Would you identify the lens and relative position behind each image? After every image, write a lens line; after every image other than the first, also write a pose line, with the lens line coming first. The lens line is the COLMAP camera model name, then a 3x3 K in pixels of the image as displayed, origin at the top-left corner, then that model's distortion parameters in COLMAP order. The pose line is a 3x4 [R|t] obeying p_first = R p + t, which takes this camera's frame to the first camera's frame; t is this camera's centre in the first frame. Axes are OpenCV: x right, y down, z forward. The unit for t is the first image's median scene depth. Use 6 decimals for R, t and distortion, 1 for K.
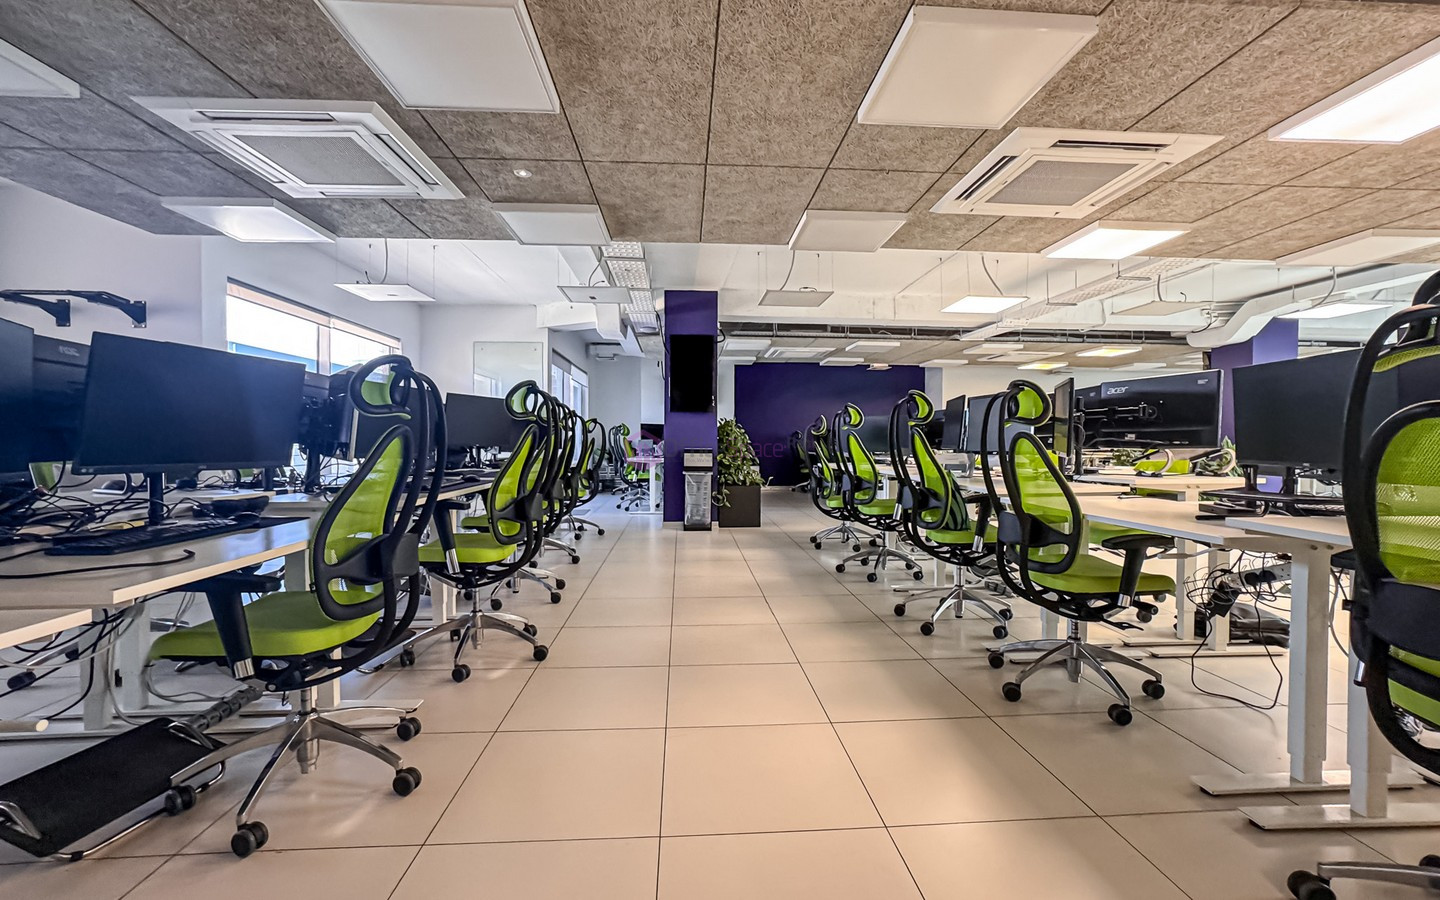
lens RADIAL K [[587.5, 0, 711.1], [0, 587.5, 471.4], [0, 0, 1]] dist [-0.024452, 0.011883]
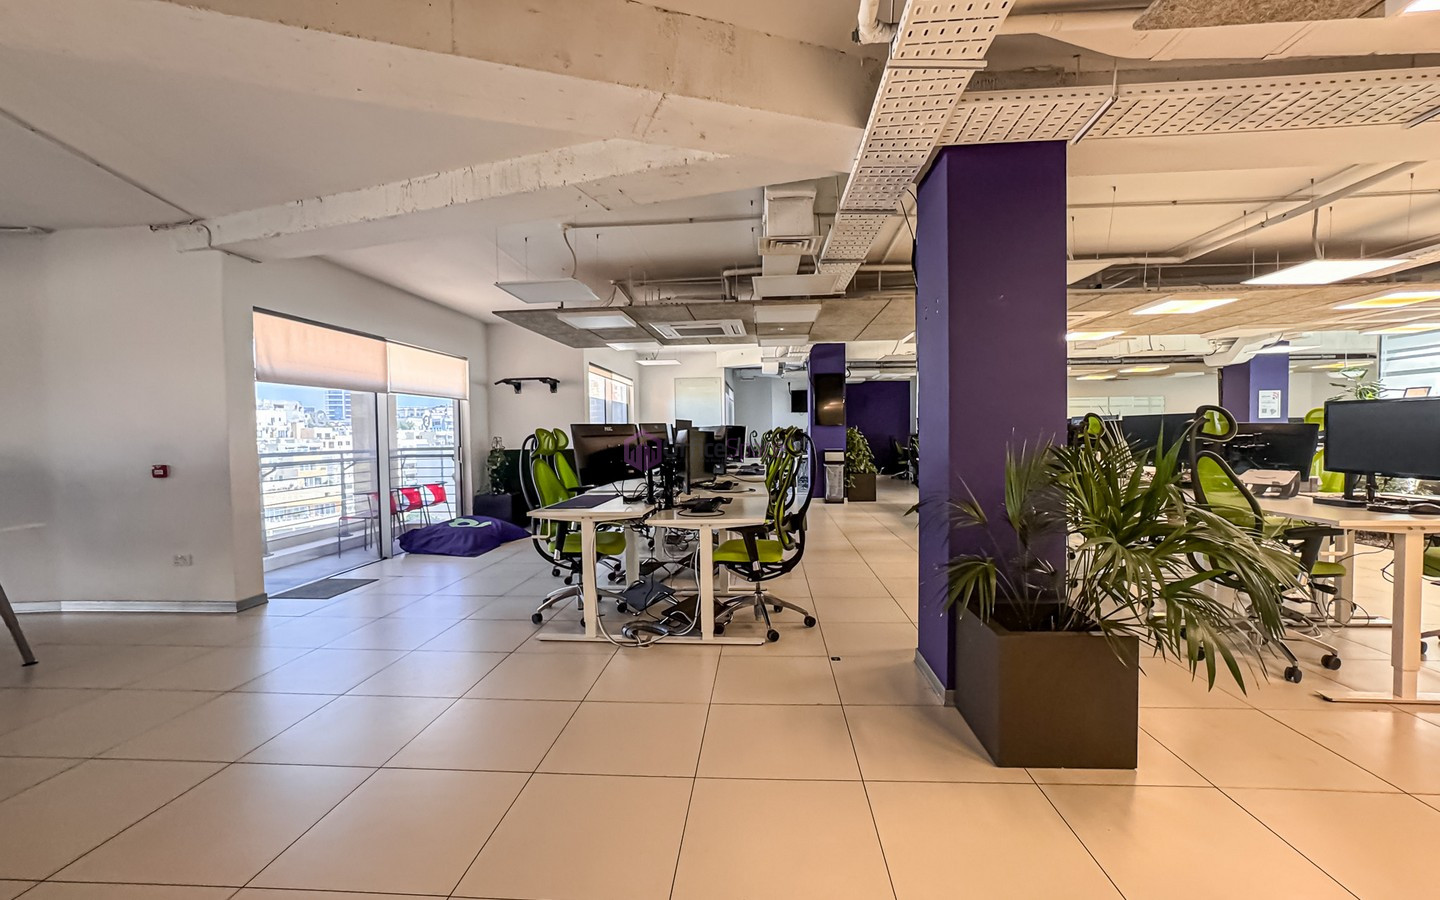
lens RADIAL K [[587.5, 0, 729.4], [0, 587.5, 454.5], [0, 0, 1]] dist [-0.024452, 0.011883]
pose [[0.993599, -0.010189, -0.112505, -0.122483], [0.008059, 0.999780, -0.019370, 0.001657], [0.112677, 0.018339, 0.993462, -0.554331]]
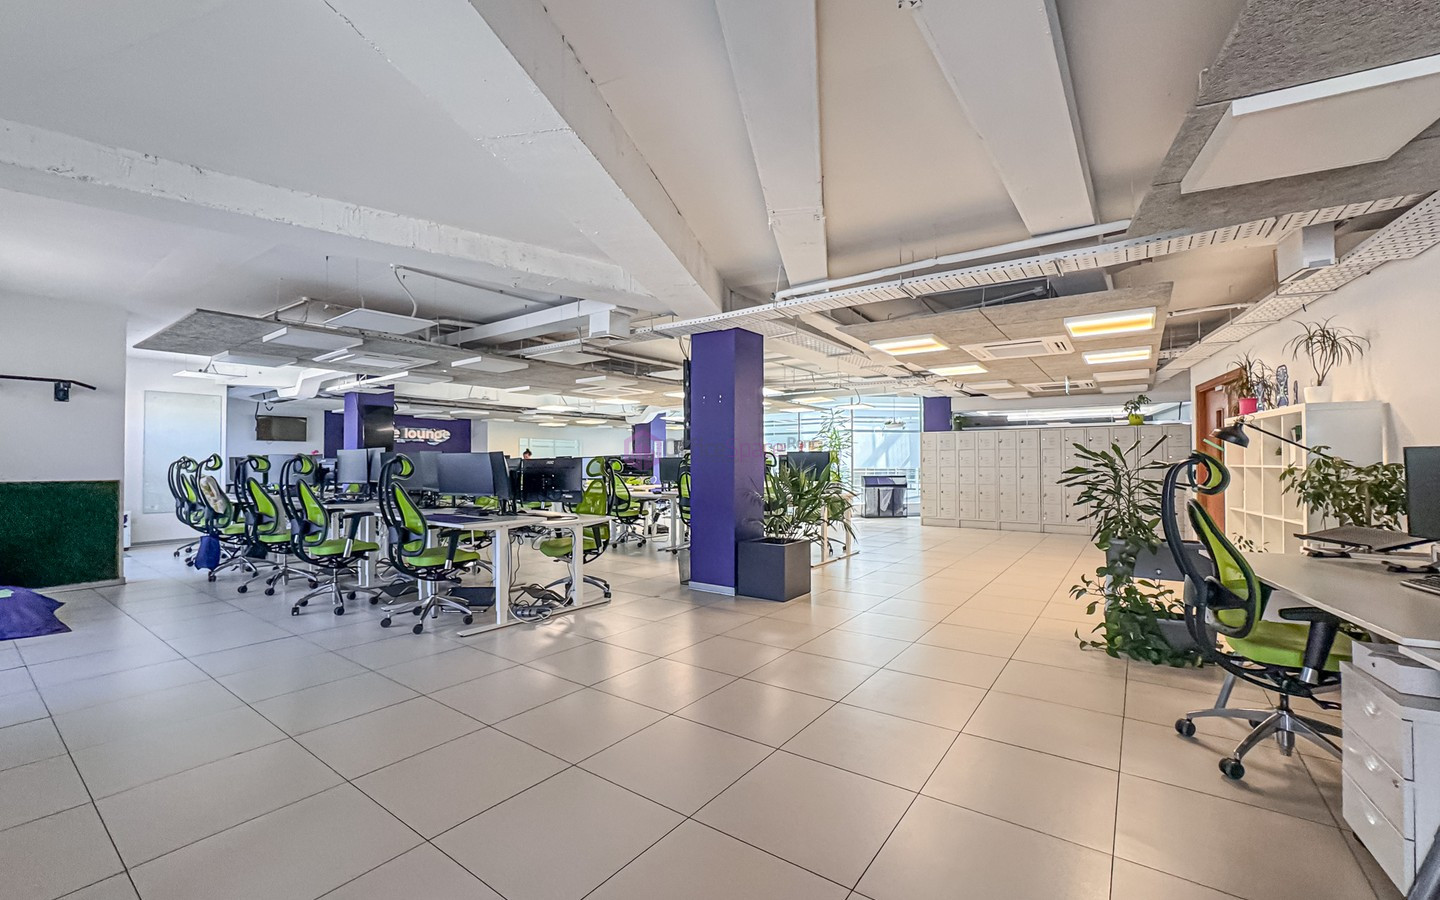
lens RADIAL K [[587.5, 0, 719.1], [0, 587.5, 454.1], [0, 0, 1]] dist [-0.024452, 0.011883]
pose [[0.636196, 0.011245, 0.771446, -0.678346], [0.048015, 0.997378, -0.054135, 0.015396], [-0.770032, 0.071482, 0.633988, -0.656526]]
